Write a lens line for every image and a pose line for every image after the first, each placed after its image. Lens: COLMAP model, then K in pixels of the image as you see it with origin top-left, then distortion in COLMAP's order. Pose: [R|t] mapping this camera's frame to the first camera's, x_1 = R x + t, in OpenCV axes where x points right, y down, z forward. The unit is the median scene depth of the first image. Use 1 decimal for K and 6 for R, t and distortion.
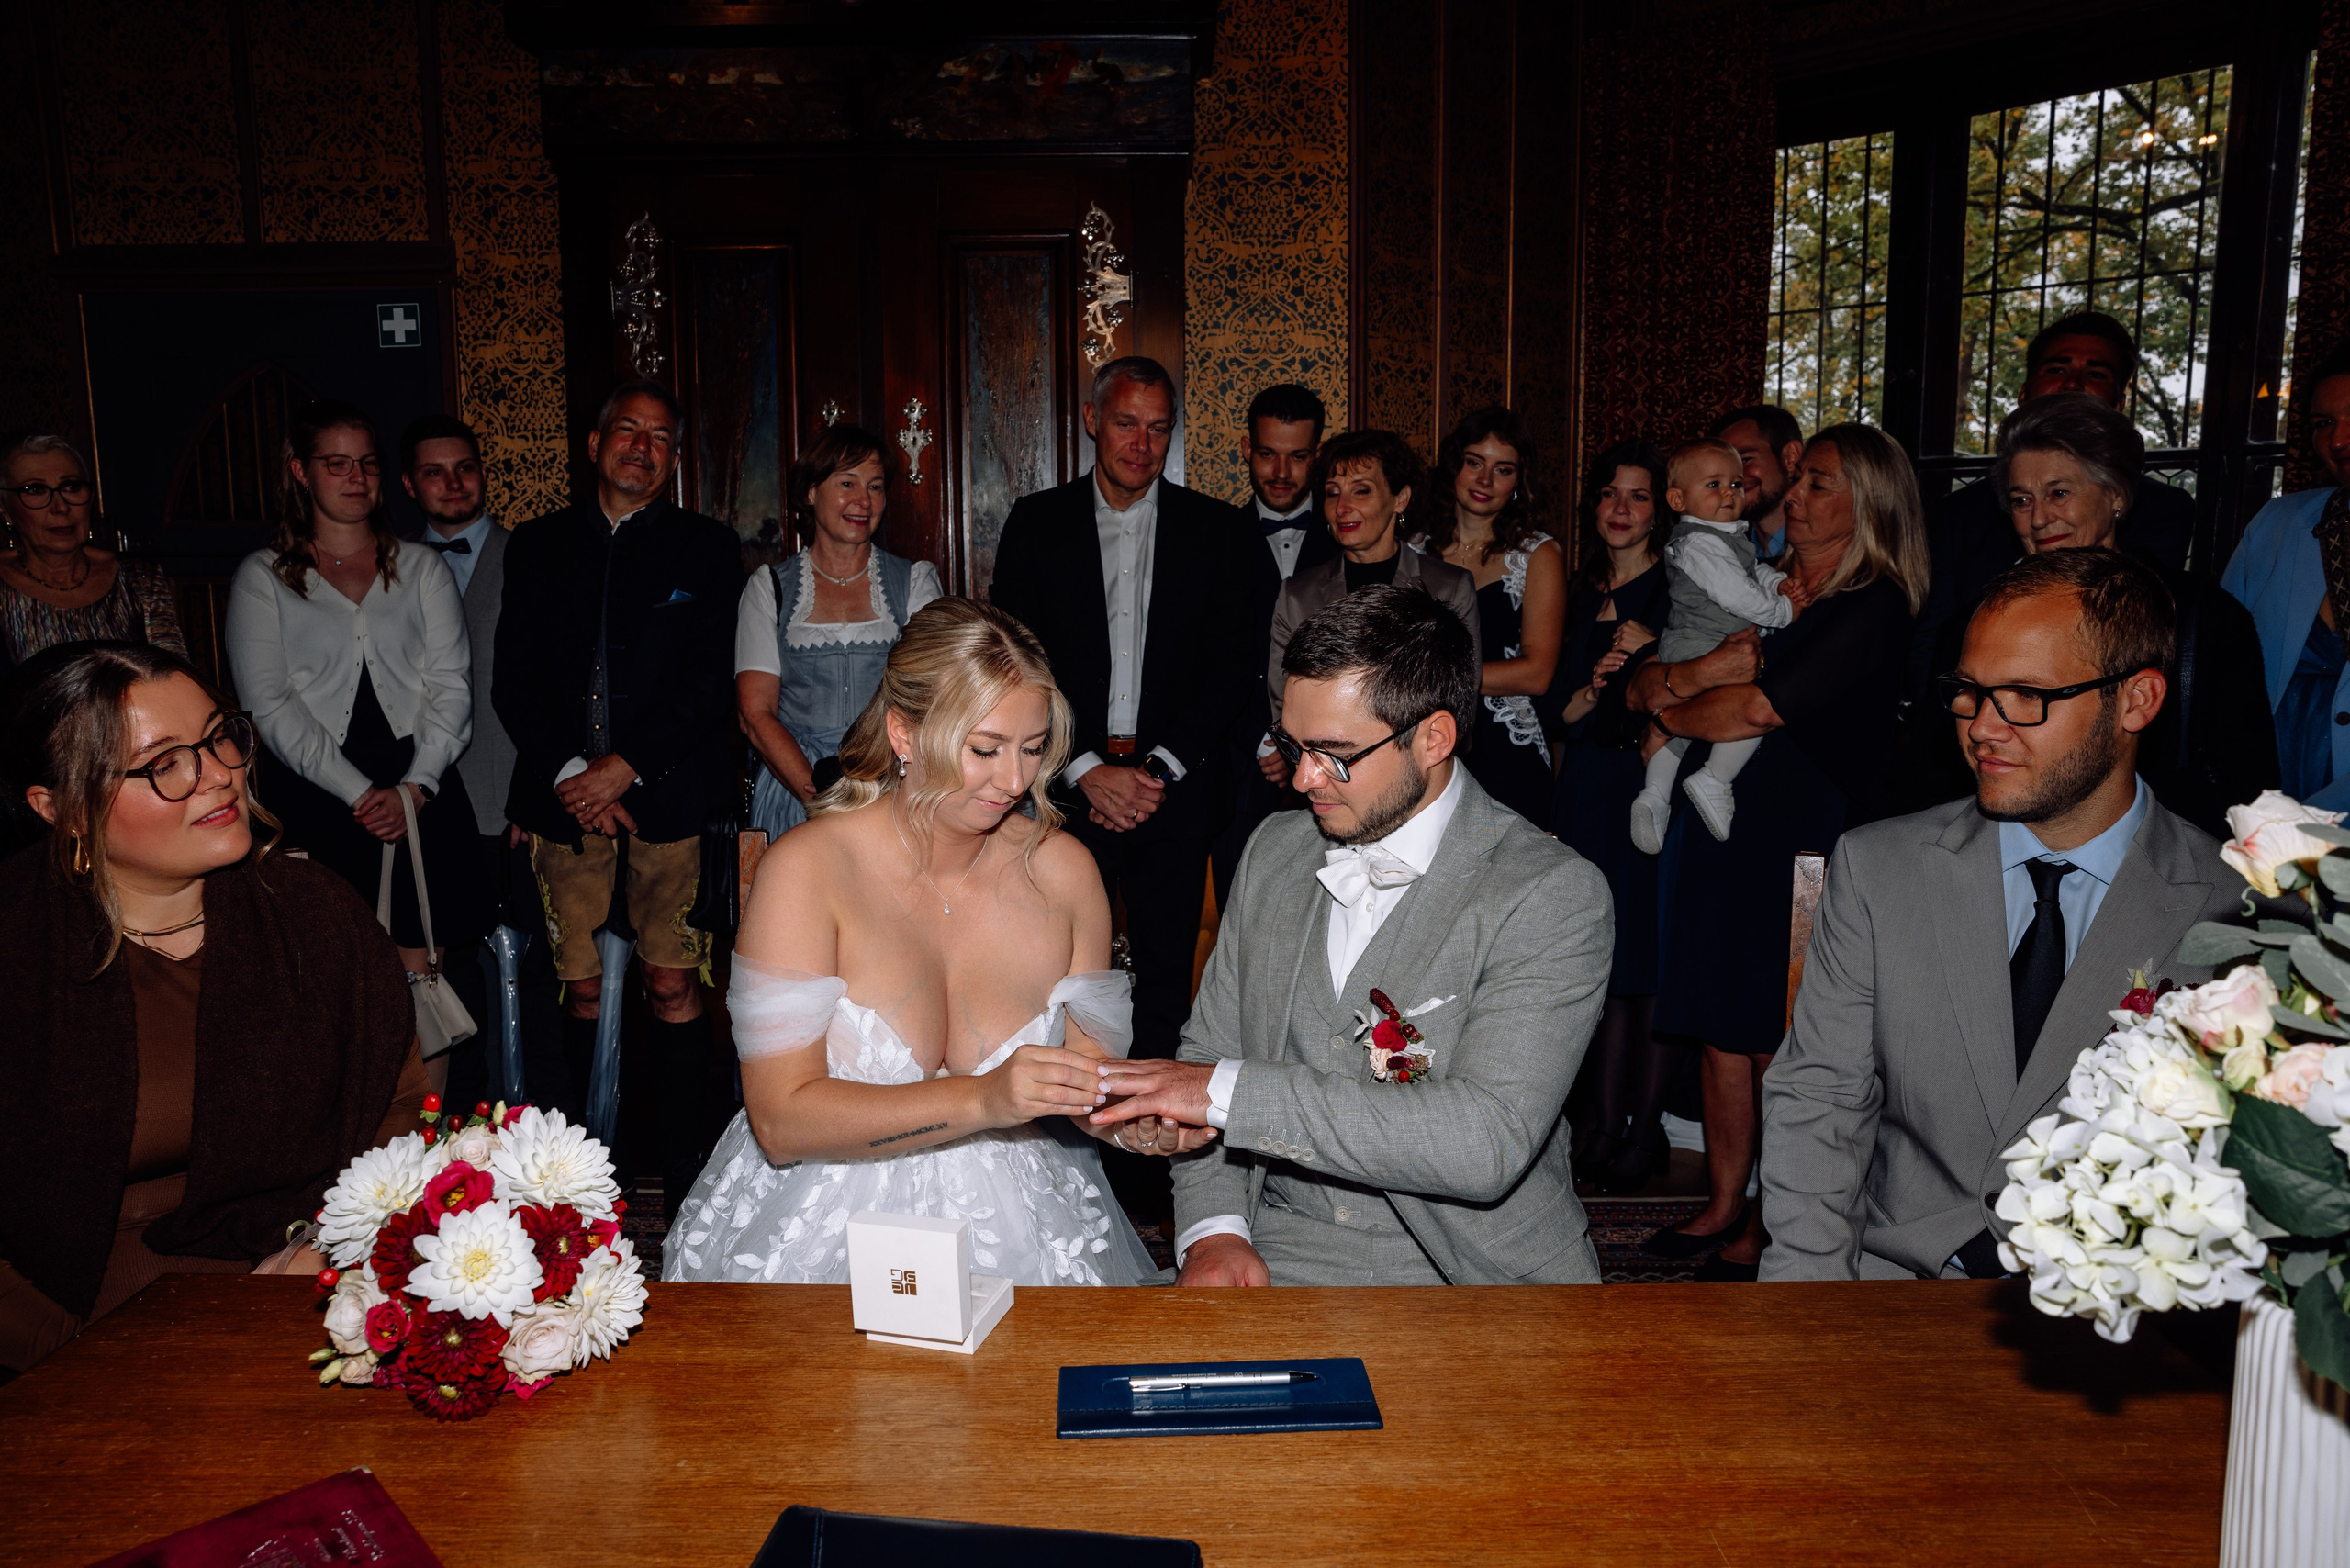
lens RADIAL K [[1595.2, 0, 1169.5], [0, 1595.2, 790.4], [0, 0, 1]] dist [-0.115581, 0.094299]
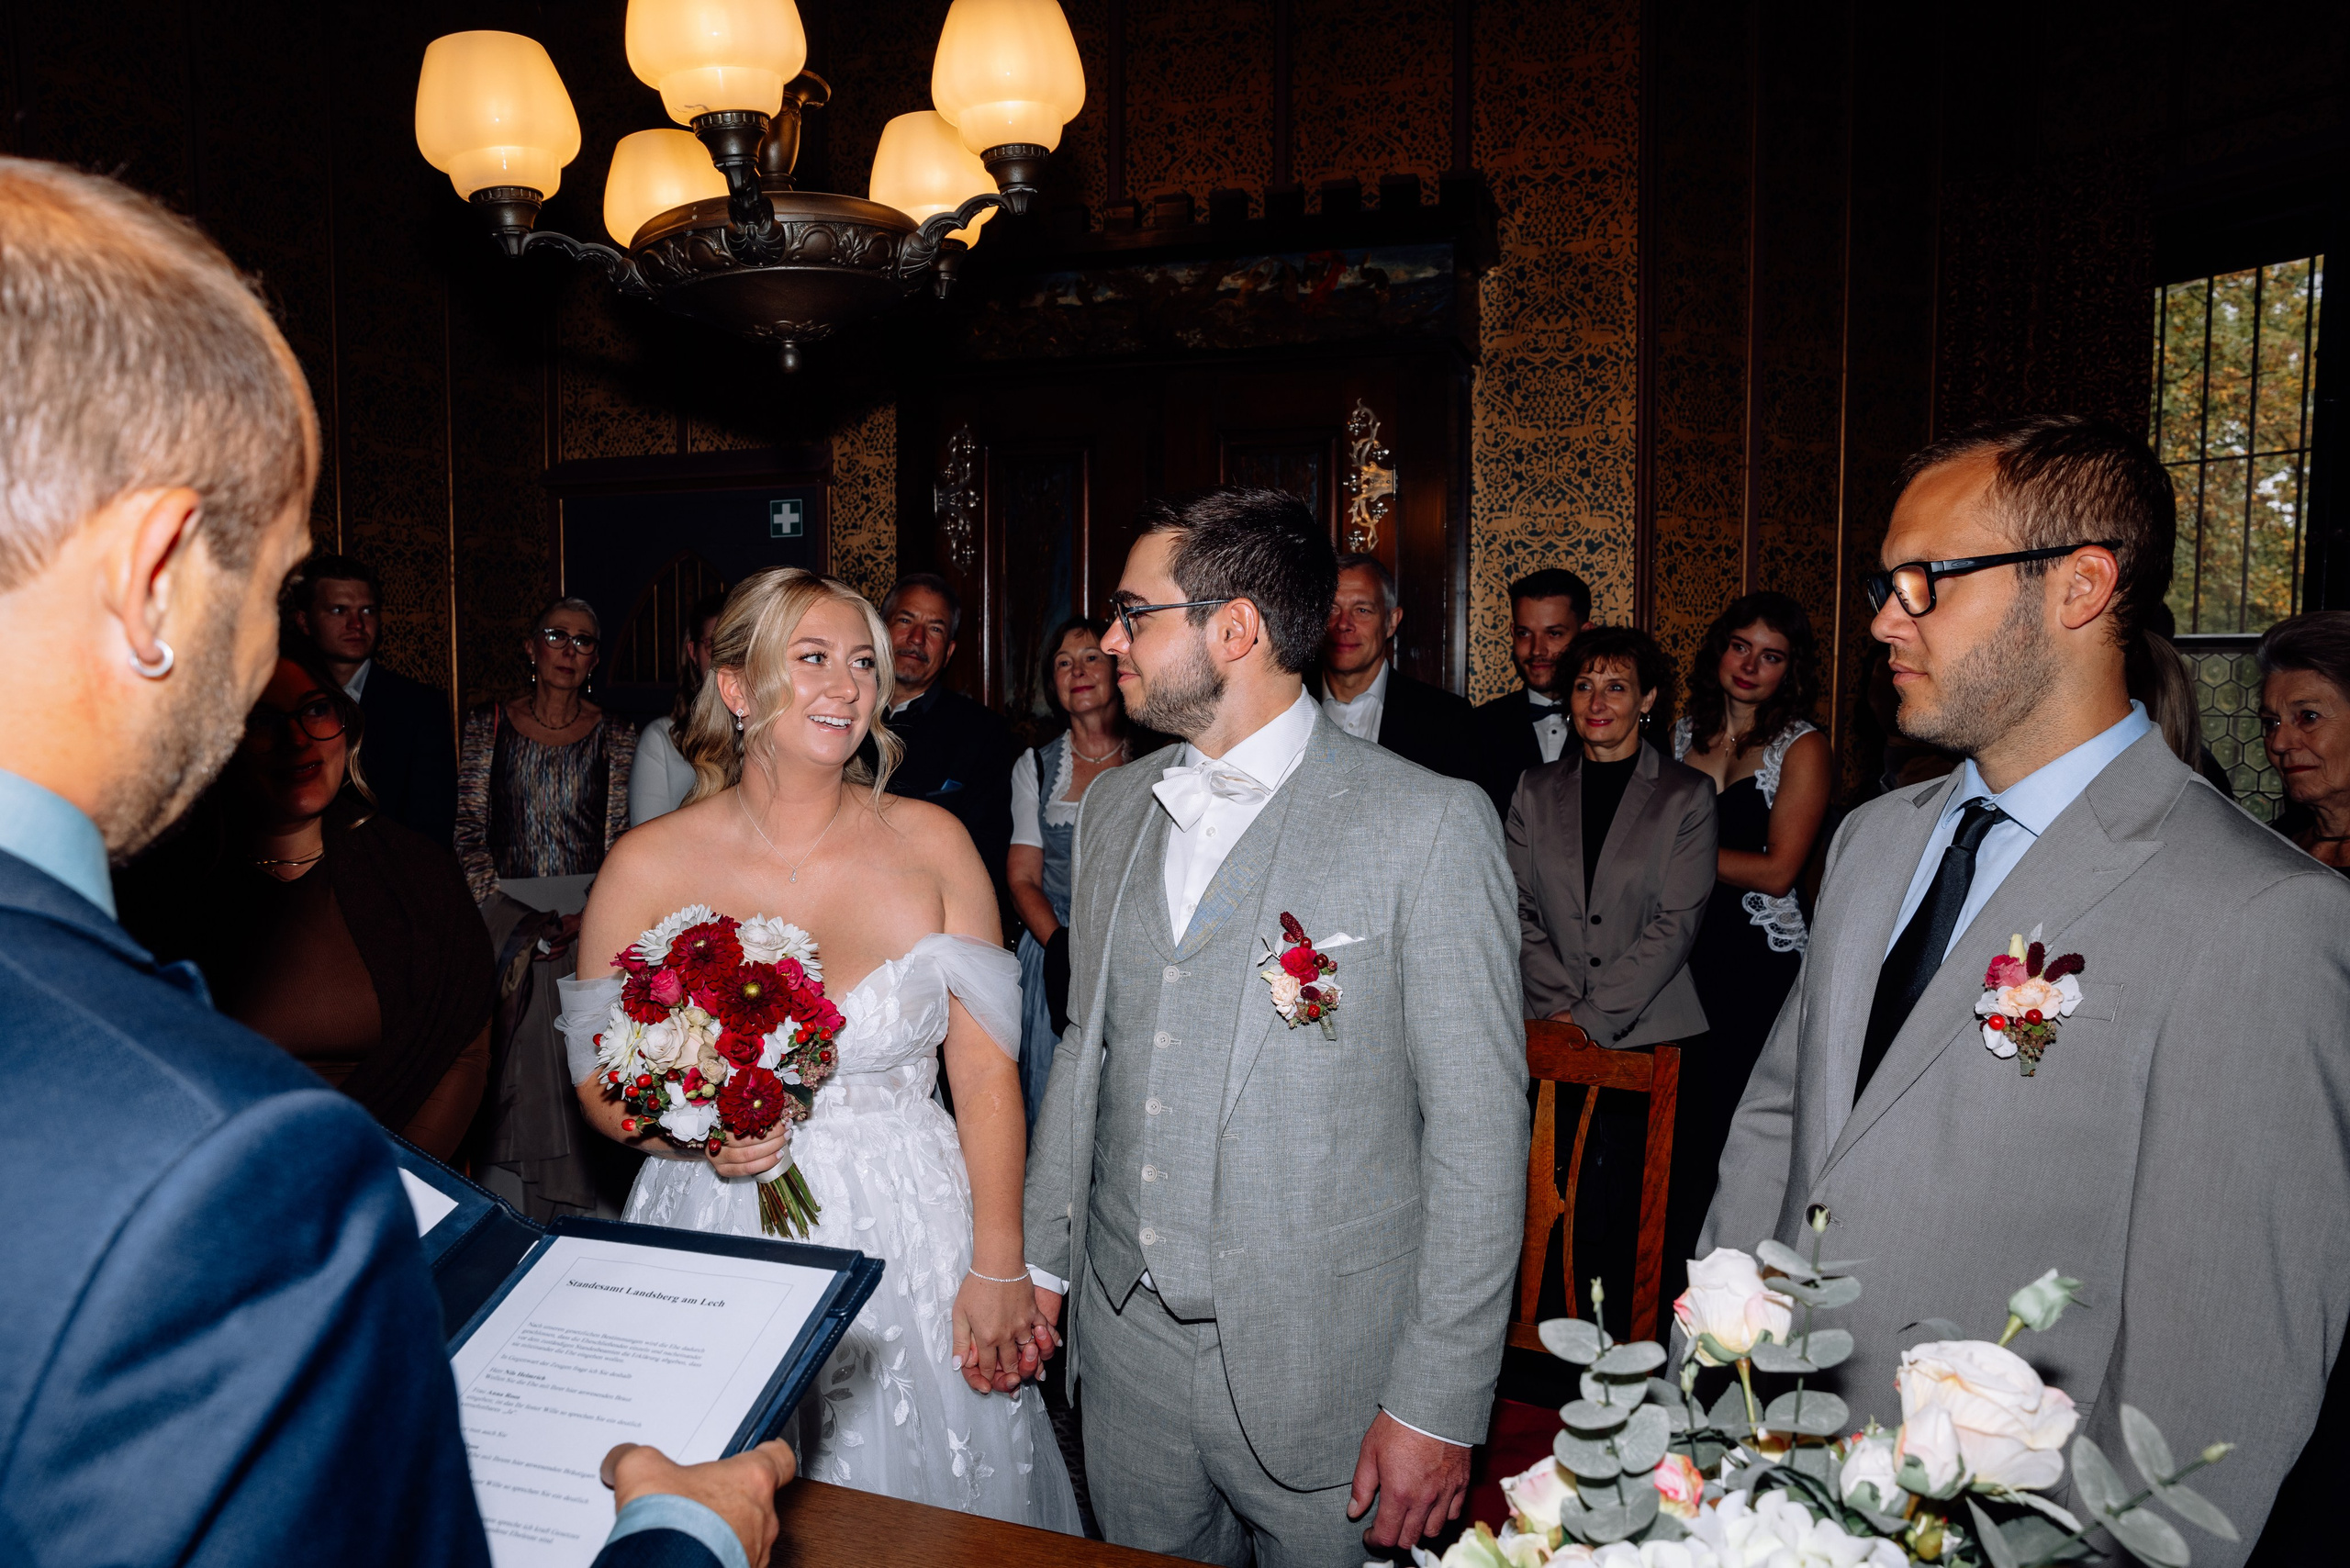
lens RADIAL K [[1595.2, 0, 1169.5], [0, 1595.2, 790.4], [0, 0, 1]] dist [-0.115581, 0.094299]
pose [[0.943567, 0.035224, -0.329302, 0.169872], [-0.056031, 0.996973, -0.053907, -0.050066], [0.326407, 0.069316, 0.942684, -0.005243]]
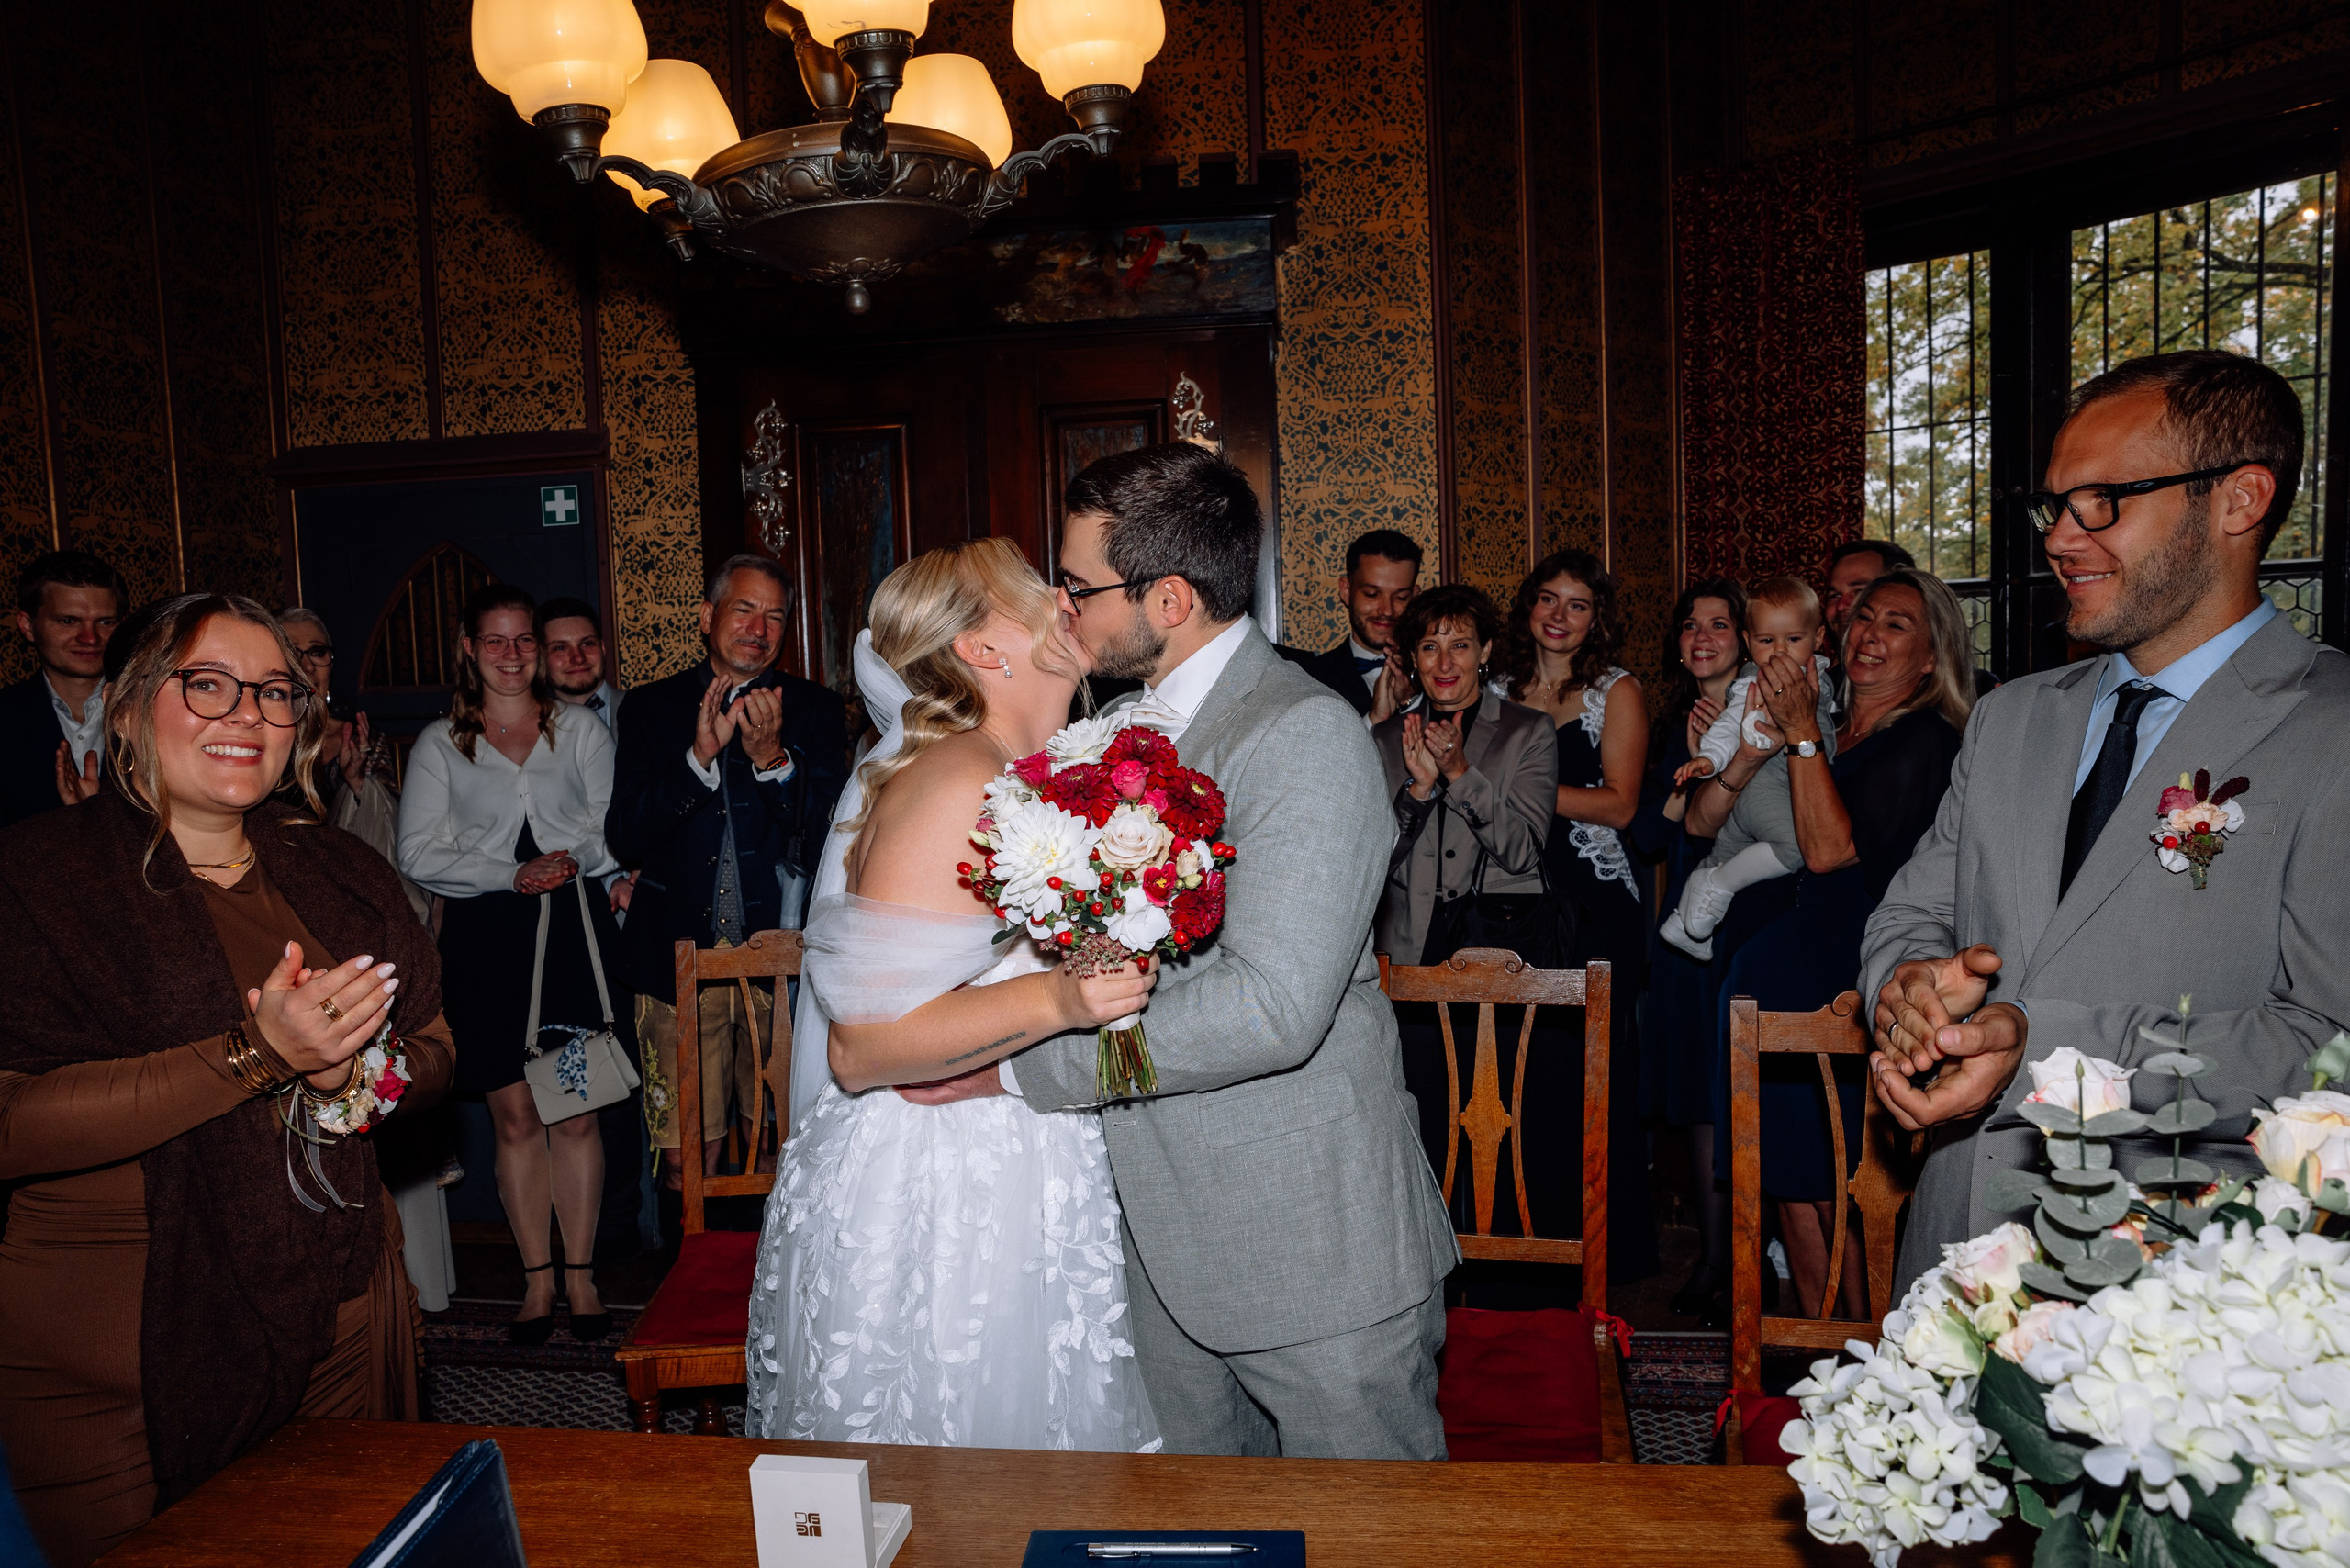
lens RADIAL K [[1595.2, 0, 1169.5], [0, 1595.2, 790.4], [0, 0, 1]] dist [-0.115581, 0.094299]
pose [[0.993373, -0.018745, -0.113396, 0.053076], [0.012274, 0.998270, -0.057495, -0.030210], [0.114277, 0.055722, 0.991885, -0.038031]]
